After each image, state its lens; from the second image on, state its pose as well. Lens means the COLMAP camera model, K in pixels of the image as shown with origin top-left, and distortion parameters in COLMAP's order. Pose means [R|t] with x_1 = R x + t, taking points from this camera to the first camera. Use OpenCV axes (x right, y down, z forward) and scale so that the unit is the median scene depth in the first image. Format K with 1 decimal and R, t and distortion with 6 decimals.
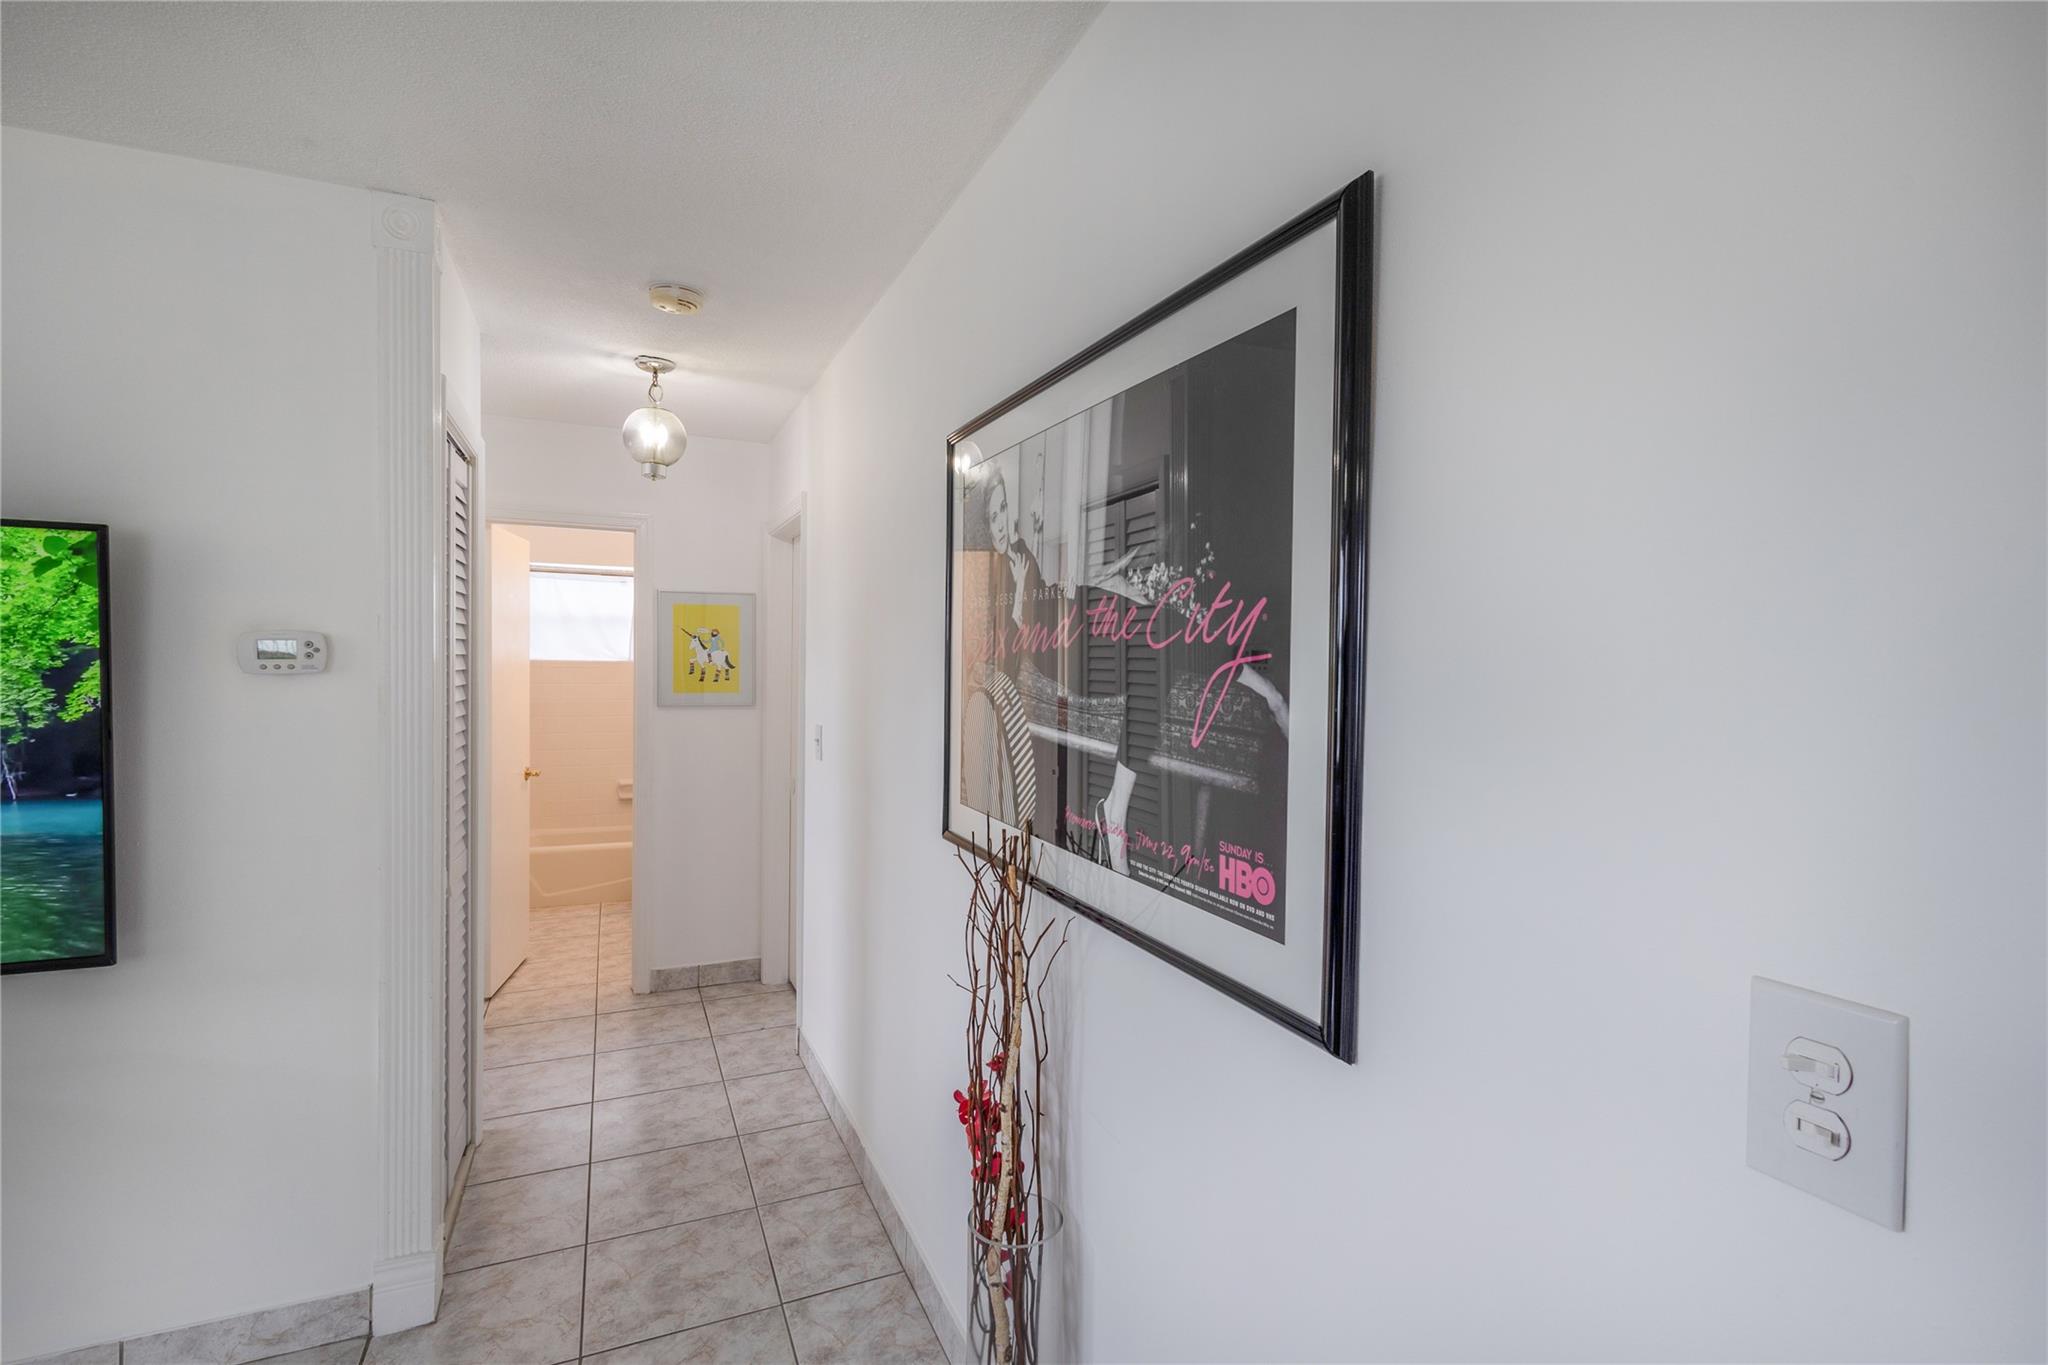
lens RADIAL K [[938.4, 0, 1022.4], [0, 938.4, 676.9], [0, 0, 1]] dist [0.009359, -0.000637]
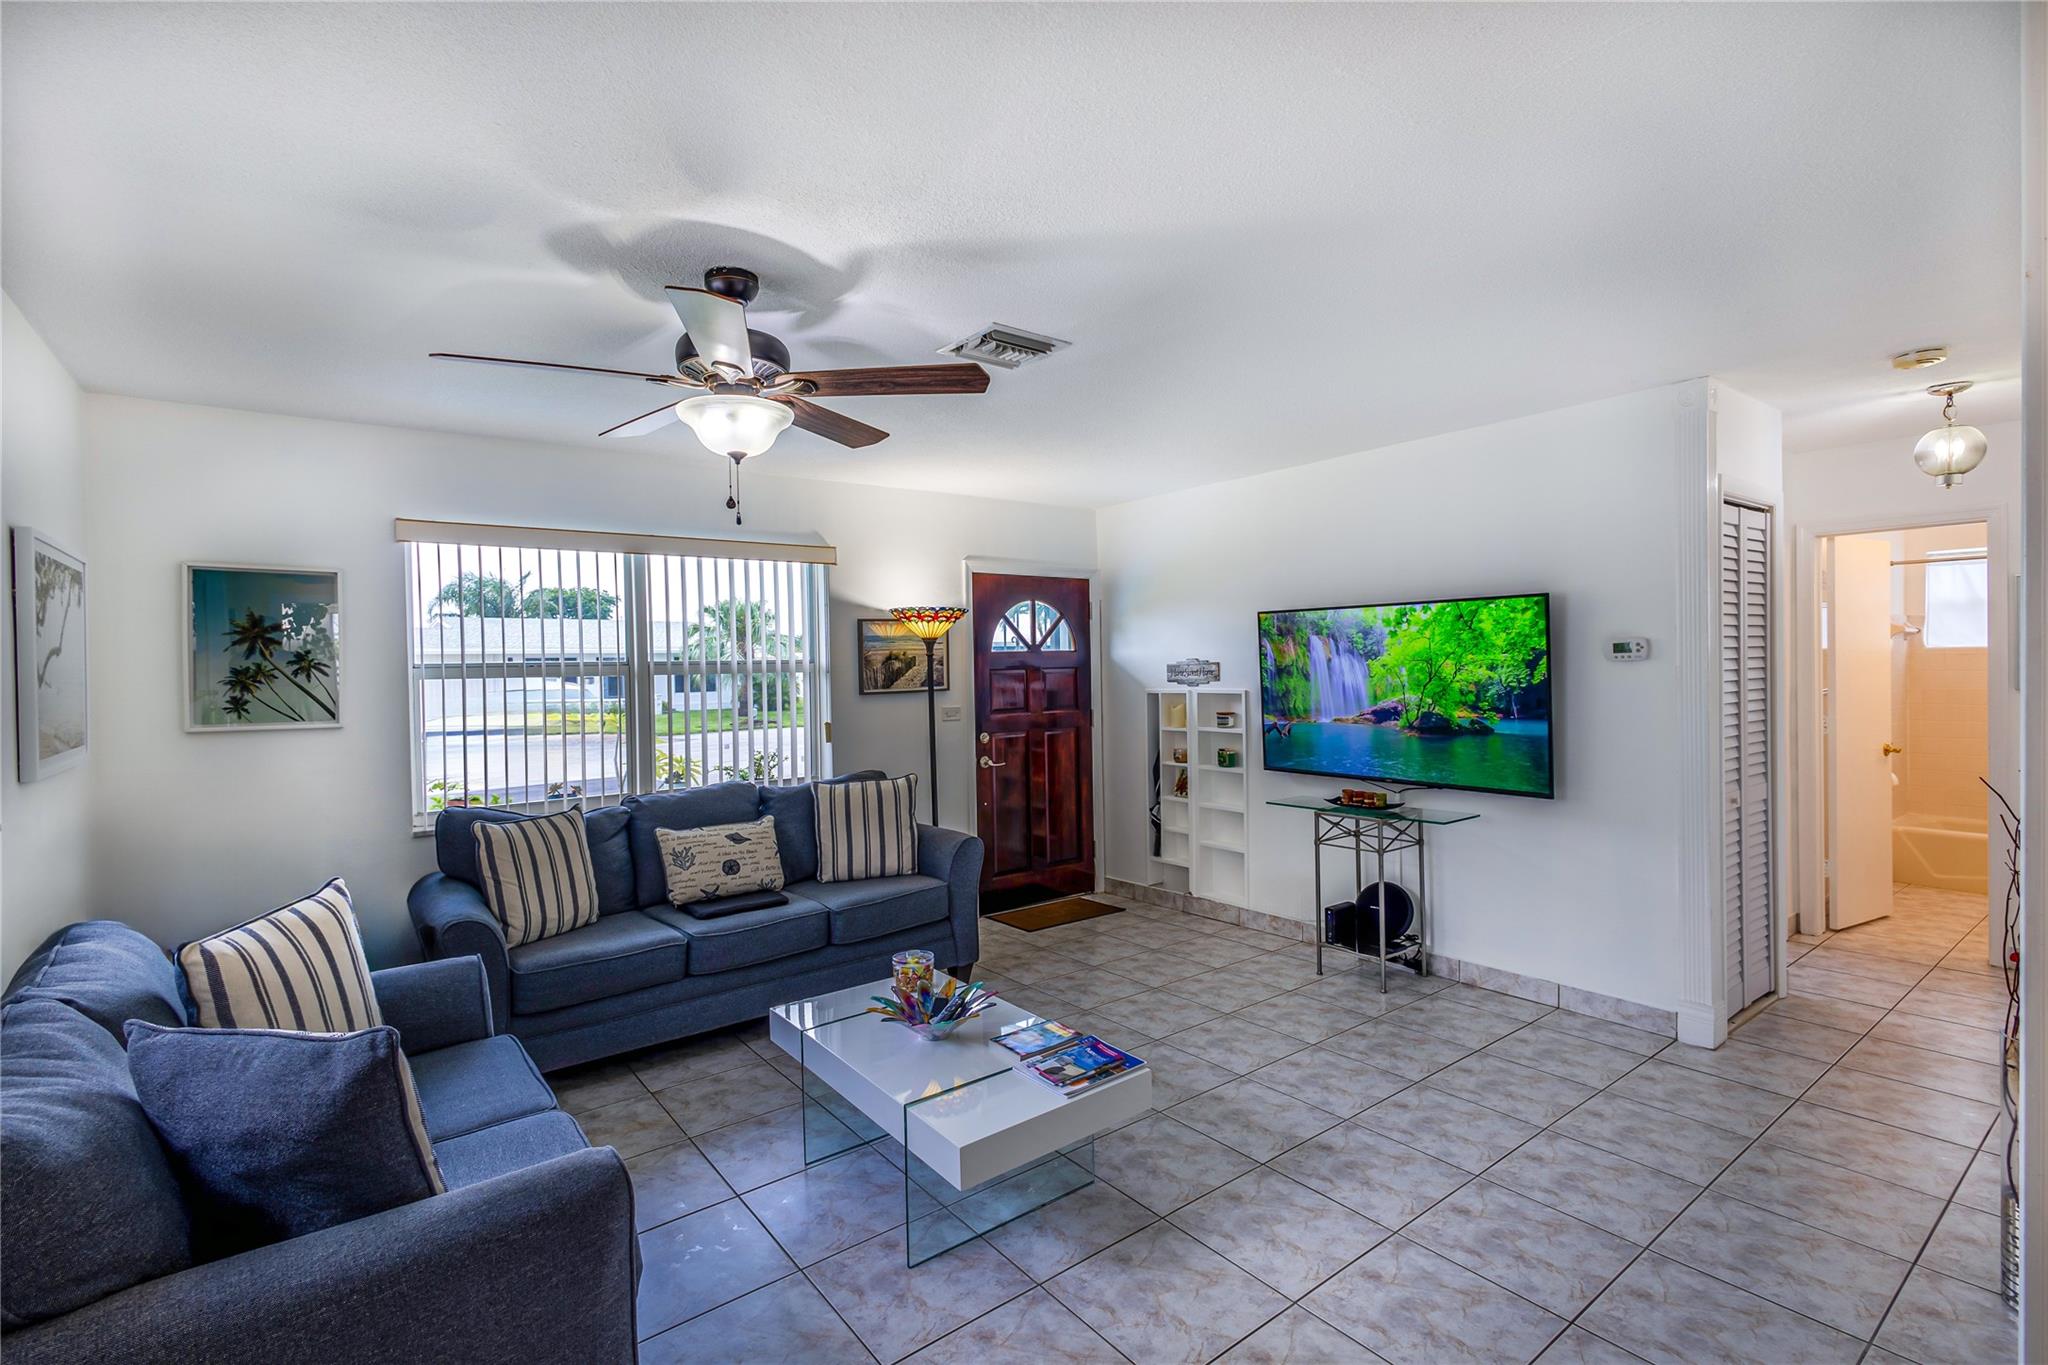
lens RADIAL K [[938.4, 0, 1016.1], [0, 938.4, 683.6], [0, 0, 1]] dist [0.009359, -0.000637]
pose [[0.224093, 0.002044, -0.974566, 0.853870], [0.007757, 0.999962, 0.003881, 0.028849], [0.974537, -0.008430, 0.224068, -0.663599]]
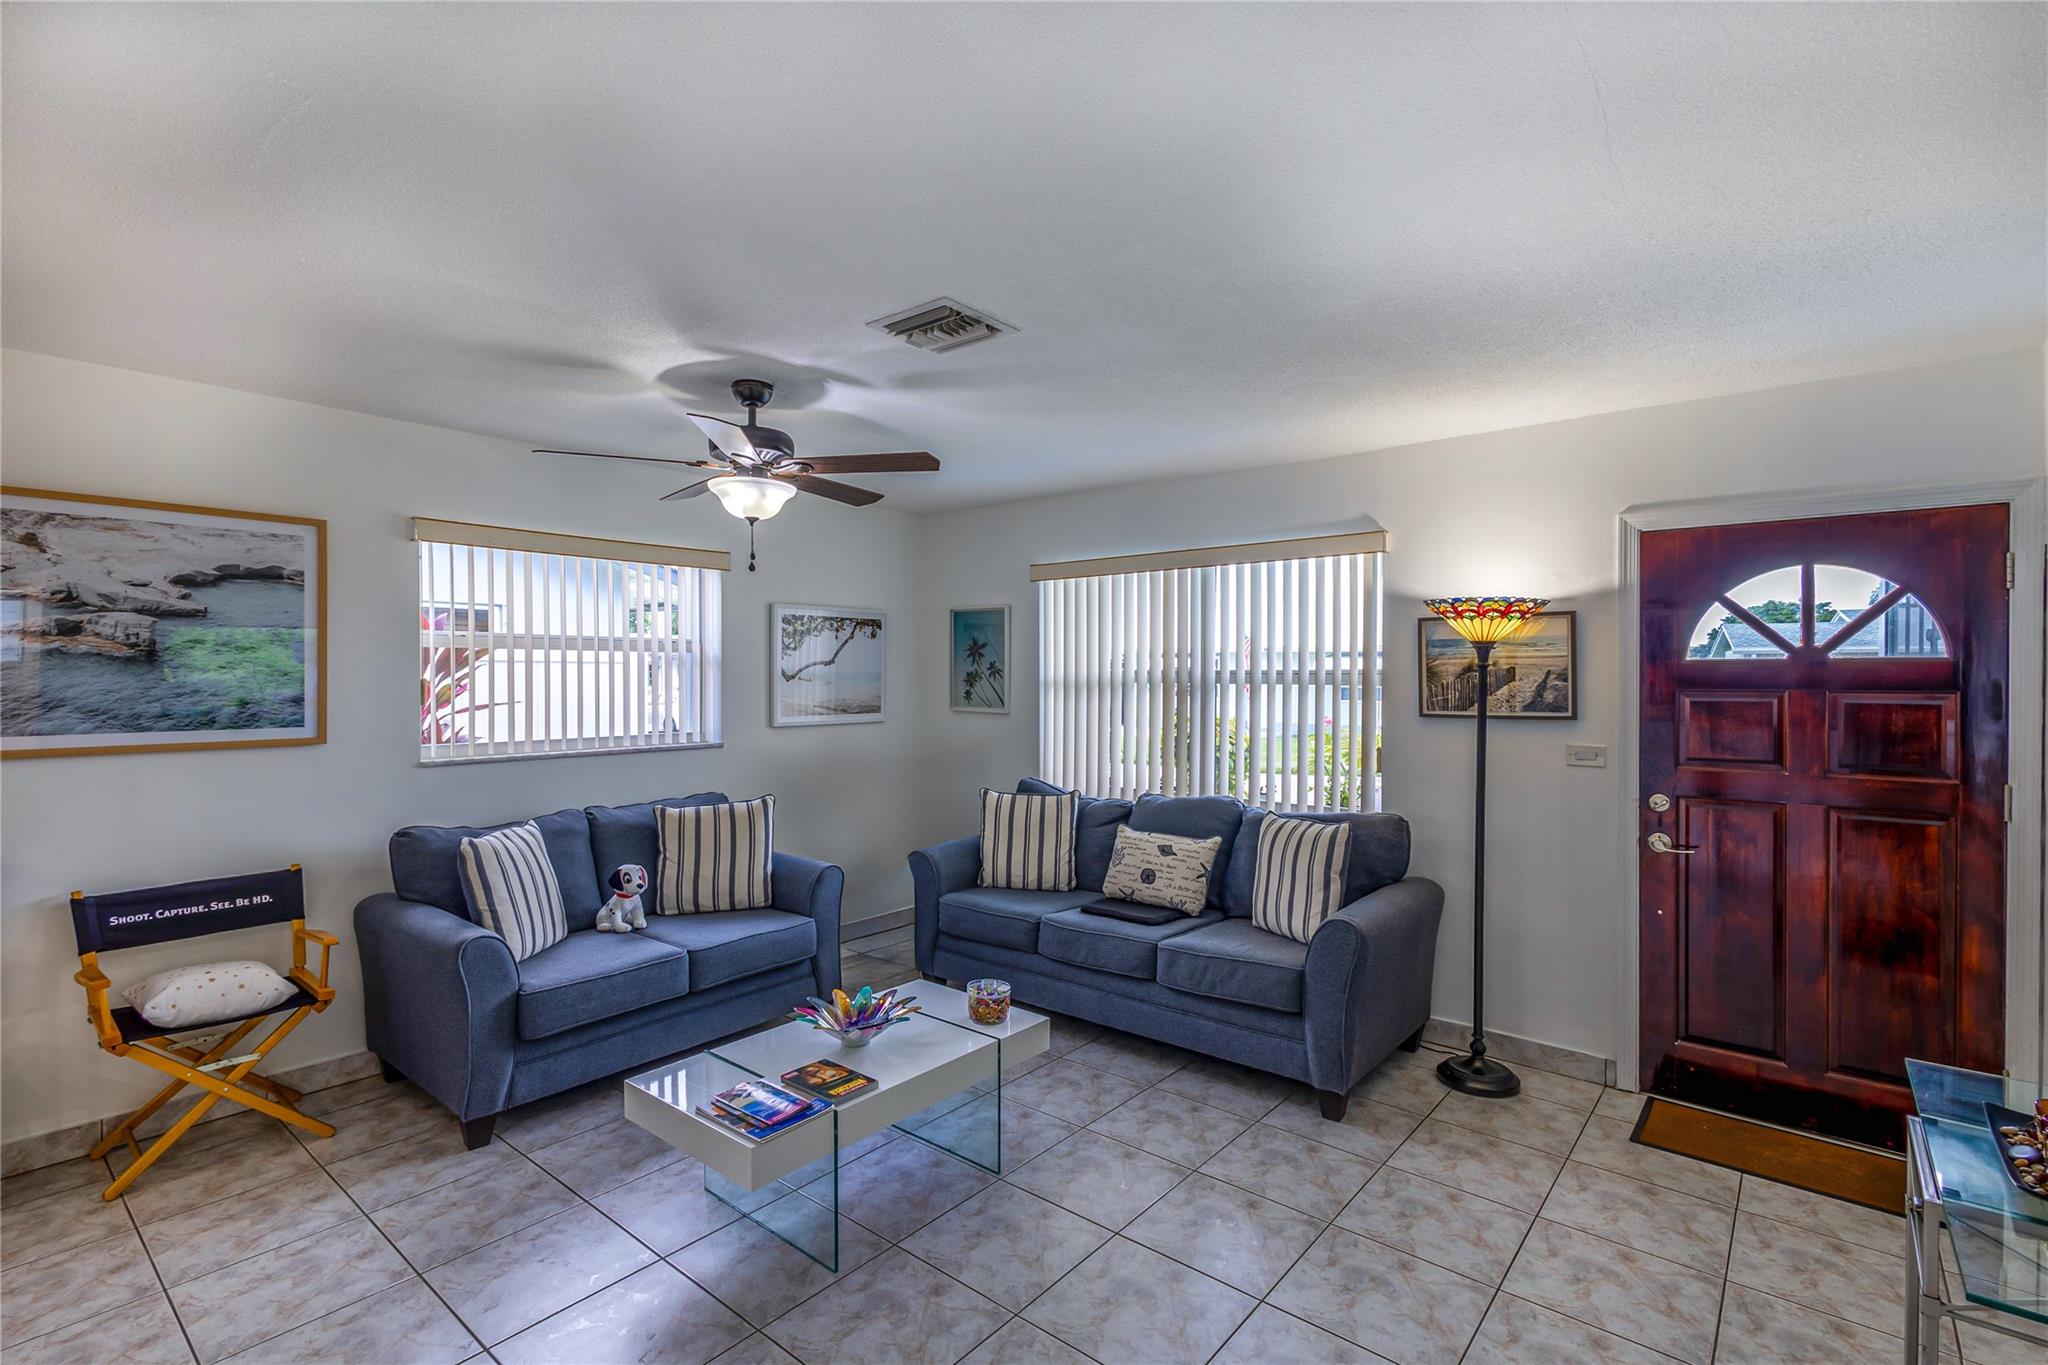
lens RADIAL K [[938.4, 0, 1020.0], [0, 938.4, 685.7], [0, 0, 1]] dist [0.009359, -0.000637]
pose [[-0.897635, -0.008567, -0.440657, -0.727614], [-0.019378, 0.999611, 0.020040, -0.054315], [0.440314, 0.026528, -0.897452, 1.887947]]
